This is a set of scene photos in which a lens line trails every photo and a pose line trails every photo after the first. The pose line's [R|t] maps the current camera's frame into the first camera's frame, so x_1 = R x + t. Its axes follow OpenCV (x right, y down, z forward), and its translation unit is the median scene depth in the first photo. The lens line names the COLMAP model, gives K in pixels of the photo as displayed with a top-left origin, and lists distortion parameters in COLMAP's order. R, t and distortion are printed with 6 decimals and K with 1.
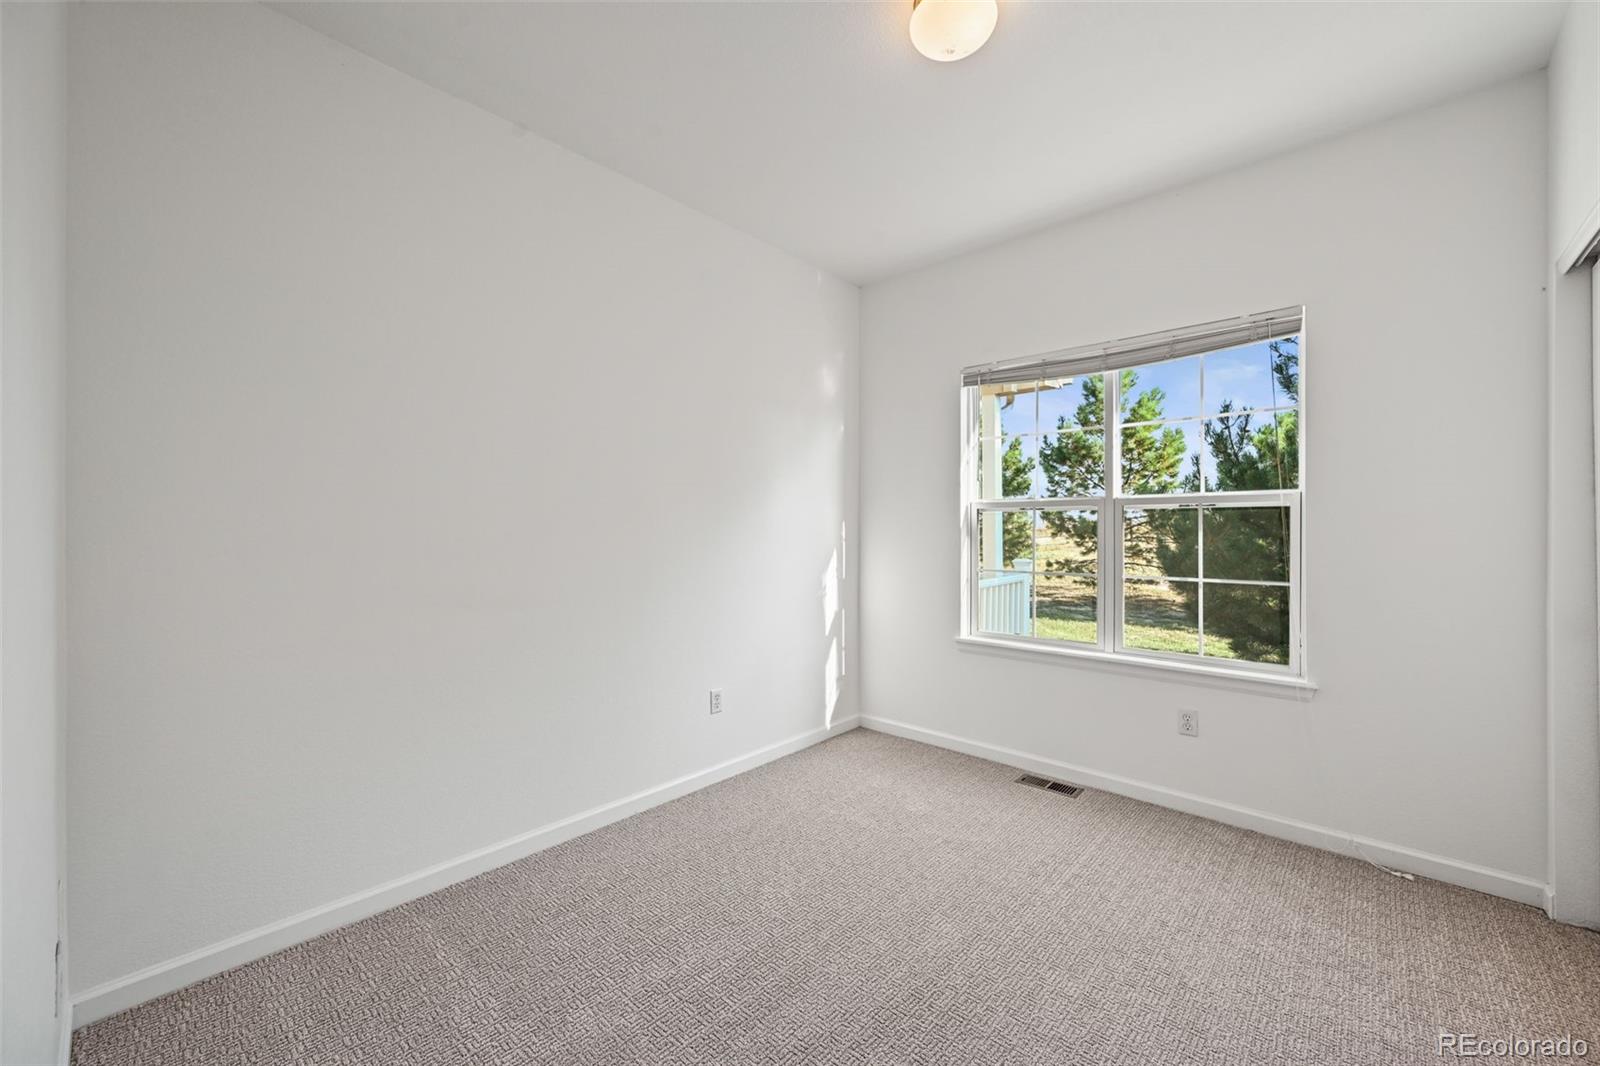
lens RADIAL K [[632.1, 0, 804.9], [0, 632.1, 524.9], [0, 0, 1]] dist [0.001909, 0.000151]
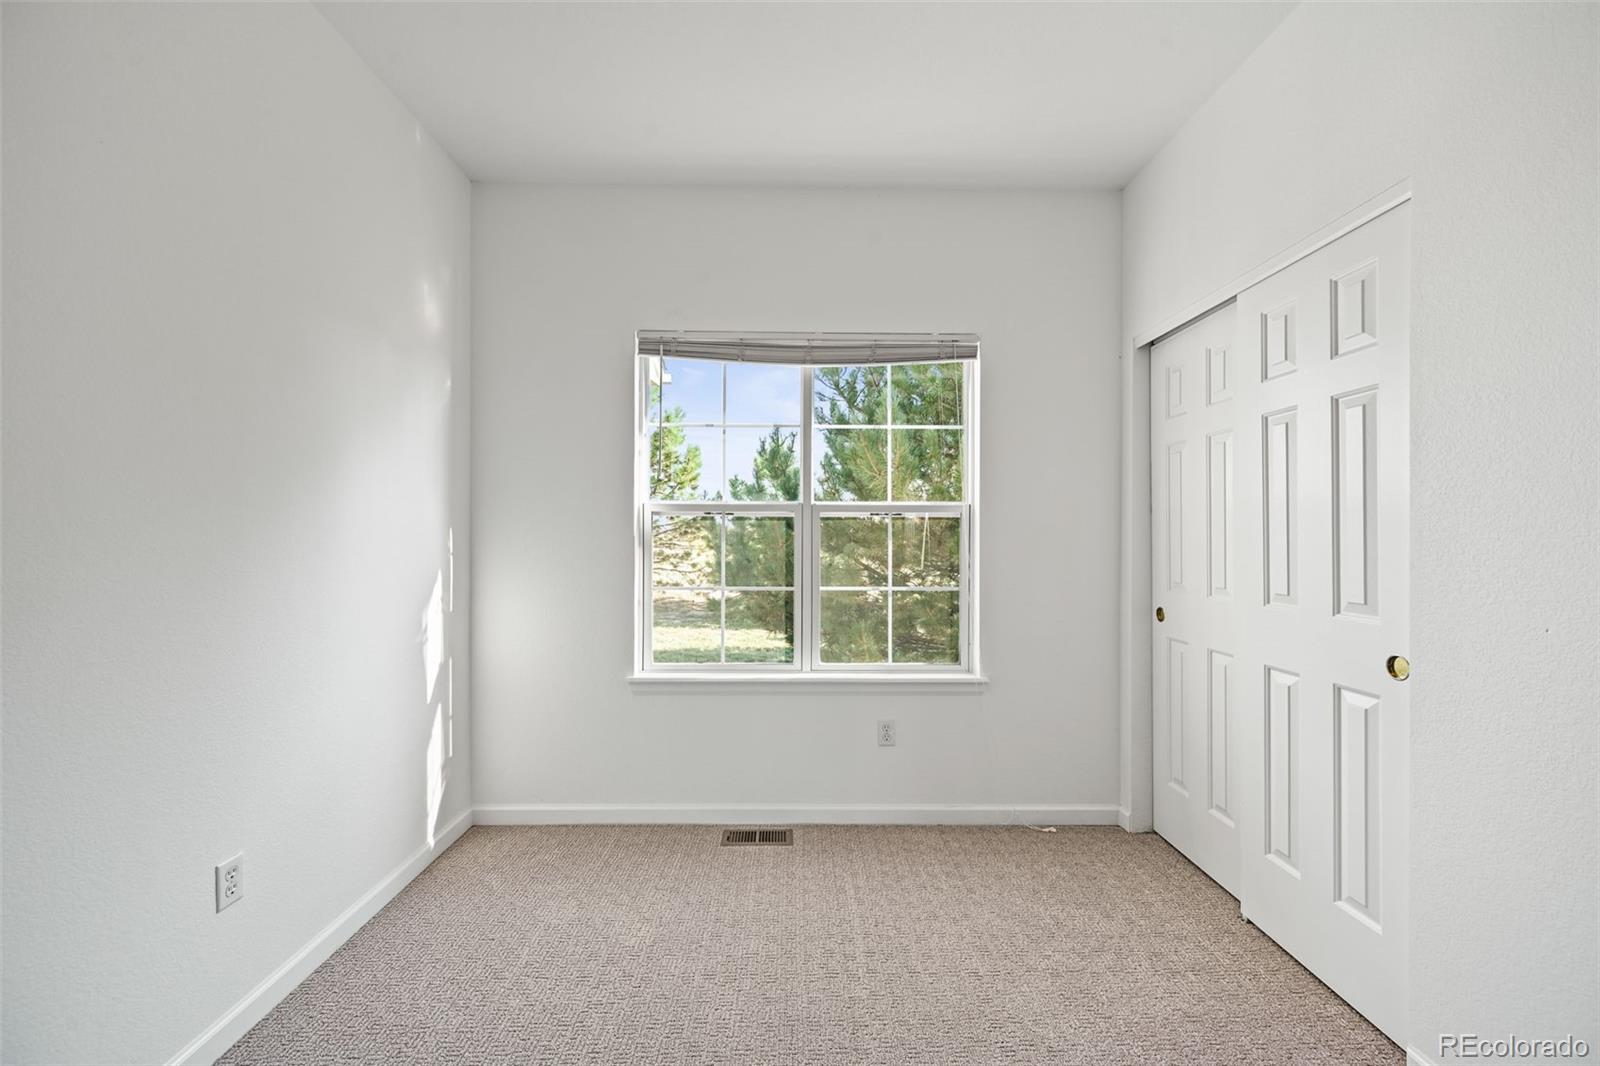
lens RADIAL K [[629.2, 0, 799.5], [0, 629.2, 538.5], [0, 0, 1]] dist [-0.000976, 0.000051]
pose [[0.733012, -0.000338, 0.680216, -0.123630], [-0.007273, 0.999939, 0.008334, 0.000167], [-0.680177, -0.011056, 0.732965, 0.279261]]
